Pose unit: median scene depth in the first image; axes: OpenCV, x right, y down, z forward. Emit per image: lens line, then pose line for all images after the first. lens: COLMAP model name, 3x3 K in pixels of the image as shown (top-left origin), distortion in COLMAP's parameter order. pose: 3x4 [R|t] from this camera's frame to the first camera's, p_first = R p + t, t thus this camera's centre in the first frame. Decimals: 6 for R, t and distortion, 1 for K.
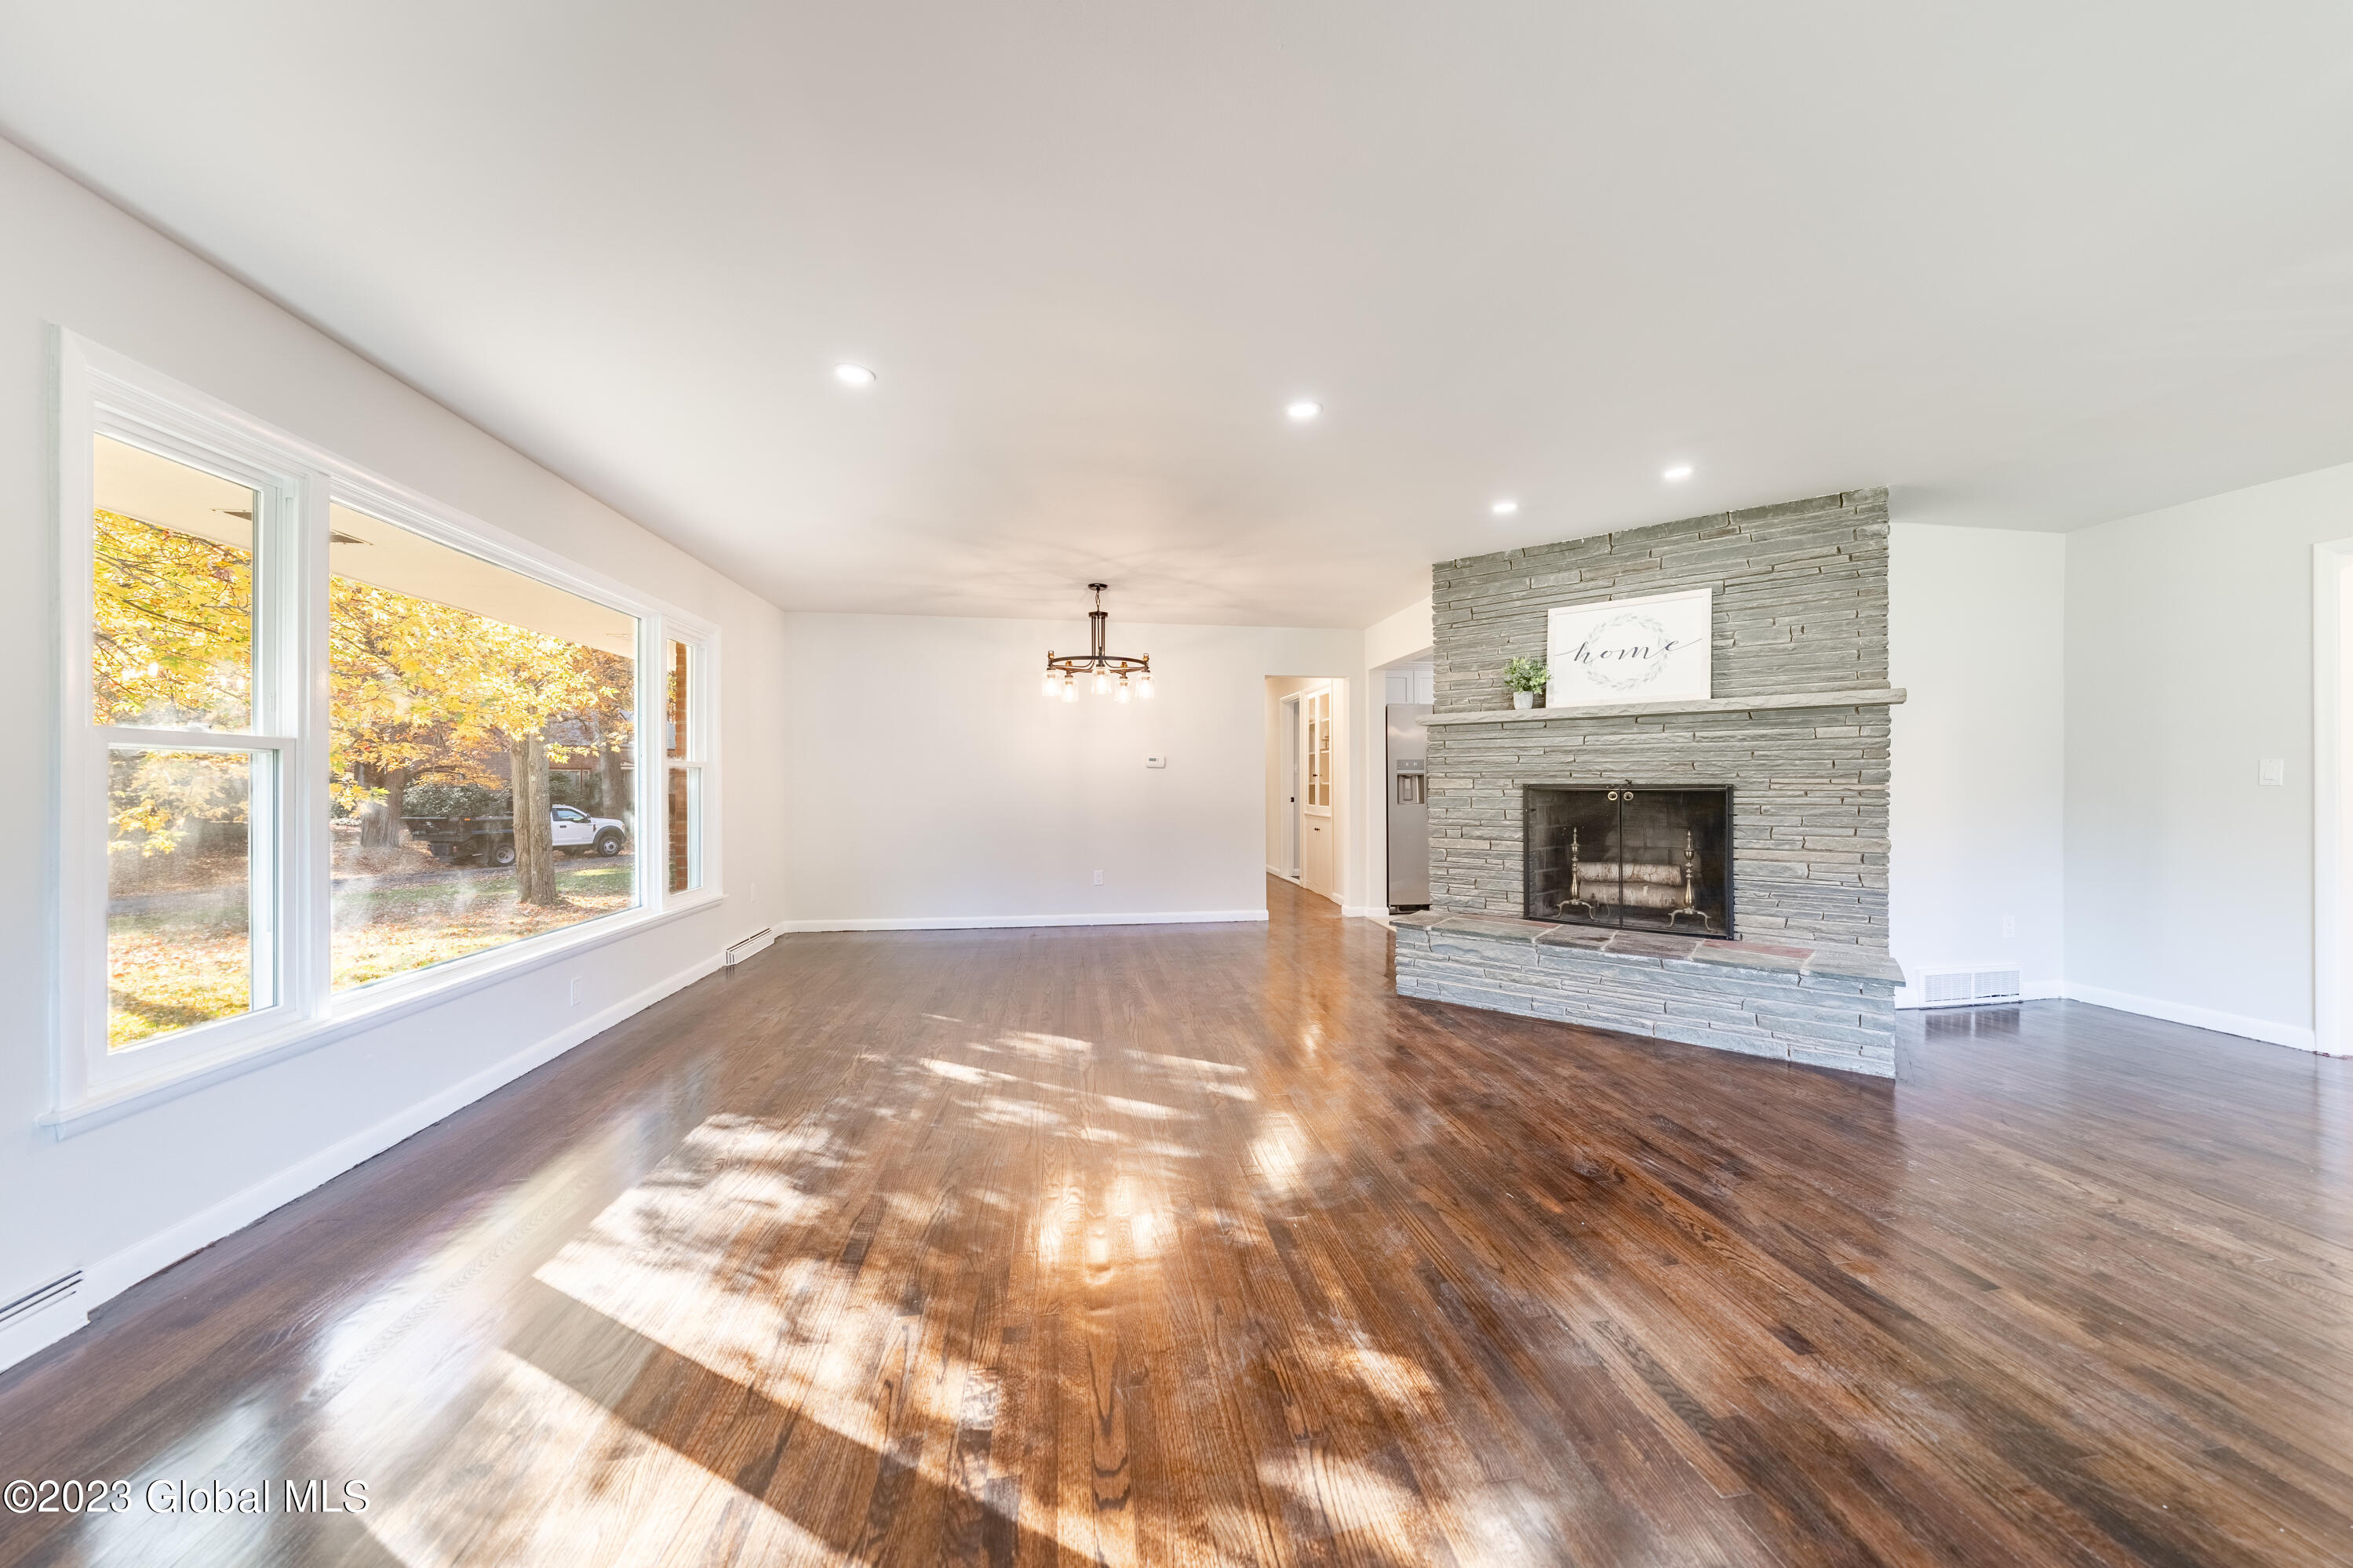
lens RADIAL K [[811.0, 0, 1197.5], [0, 811.0, 773.7], [0, 0, 1]] dist [-0.002393, 0.000359]
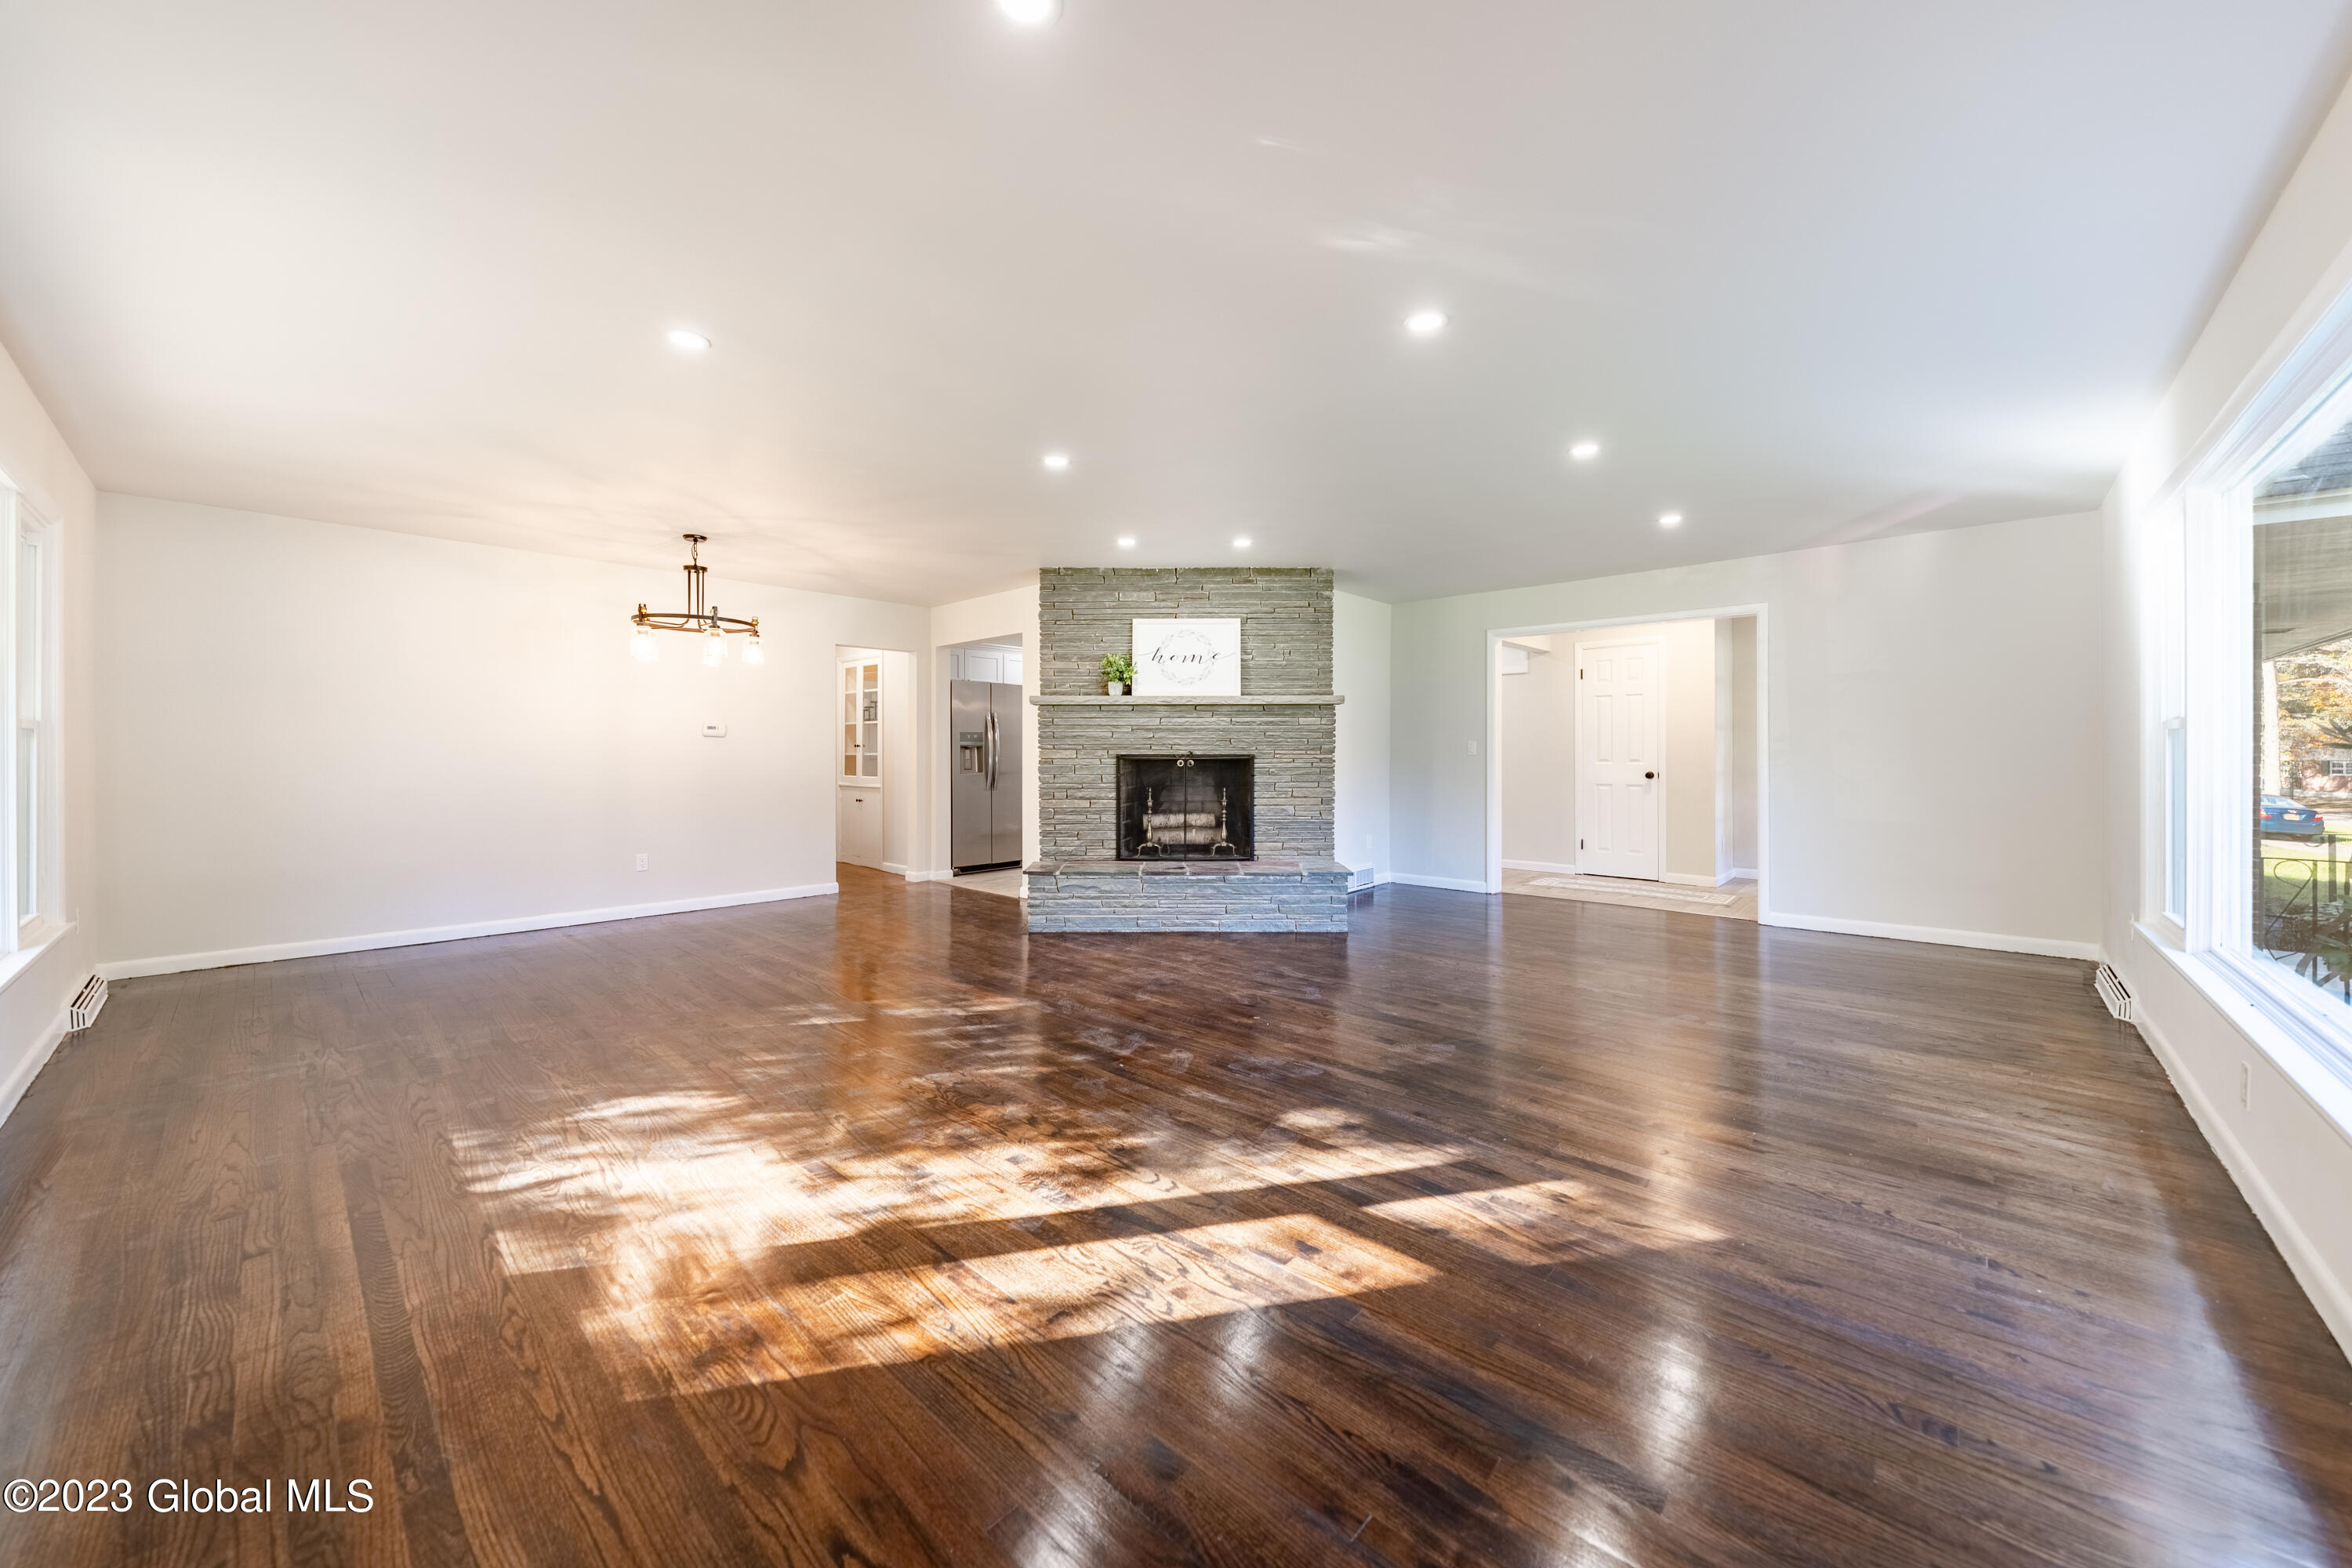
lens RADIAL K [[850.1, 0, 1181.5], [0, 850.1, 745.6], [0, 0, 1]] dist [0.000268, 0.000140]
pose [[0.783315, 0.007249, 0.621582, -0.372092], [-0.007653, 0.999969, -0.002017, 0.000804], [-0.621578, -0.003177, 0.783346, -0.115664]]
